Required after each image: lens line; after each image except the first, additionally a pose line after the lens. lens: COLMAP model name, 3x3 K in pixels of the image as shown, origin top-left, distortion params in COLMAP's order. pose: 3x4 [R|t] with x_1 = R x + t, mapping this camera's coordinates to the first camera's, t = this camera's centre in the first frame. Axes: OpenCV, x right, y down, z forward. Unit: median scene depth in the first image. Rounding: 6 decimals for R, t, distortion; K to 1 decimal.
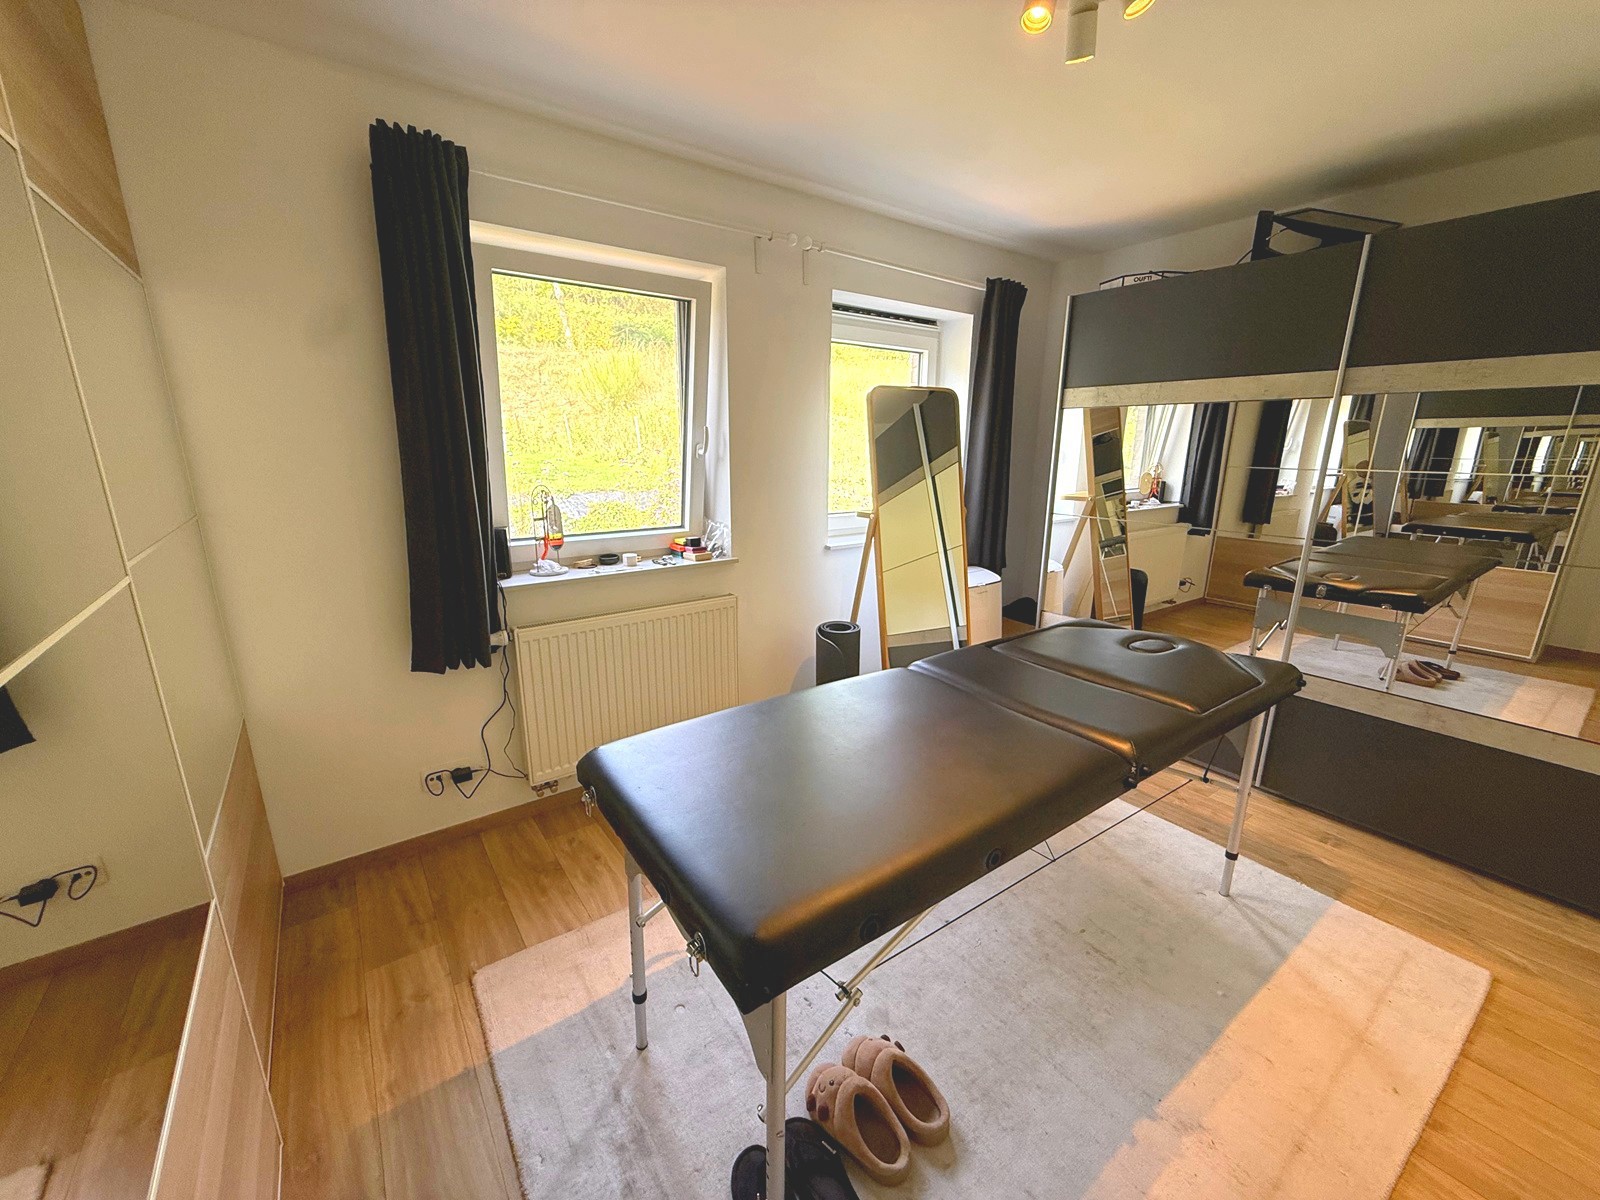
lens RADIAL K [[637.2, 0, 791.3], [0, 637.2, 598.5], [0, 0, 1]] dist [0.000457, 0.000637]
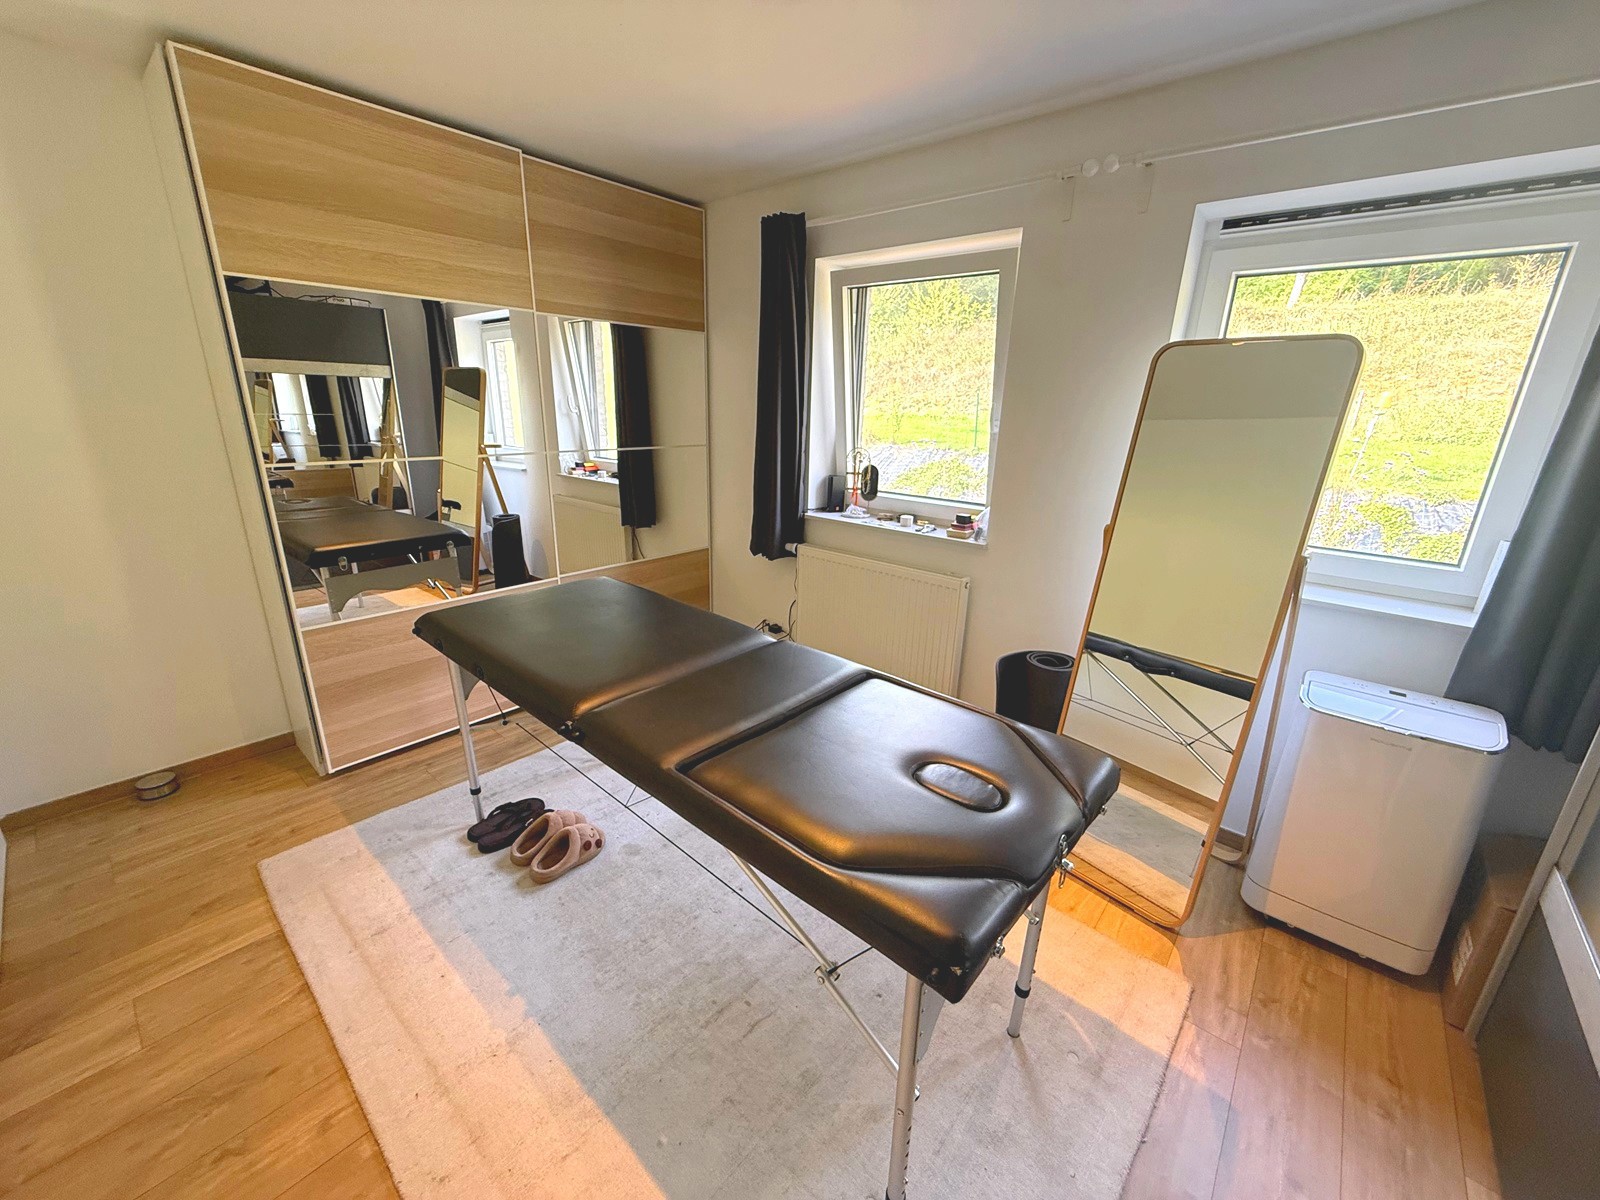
lens RADIAL K [[637.2, 0, 795.9], [0, 637.2, 599.4], [0, 0, 1]] dist [0.000457, 0.000637]
pose [[0.225335, 0.287960, -0.930754, 0.818368], [-0.265577, 0.937301, 0.225689, -0.137323], [0.937386, 0.196331, 0.287682, 0.529844]]
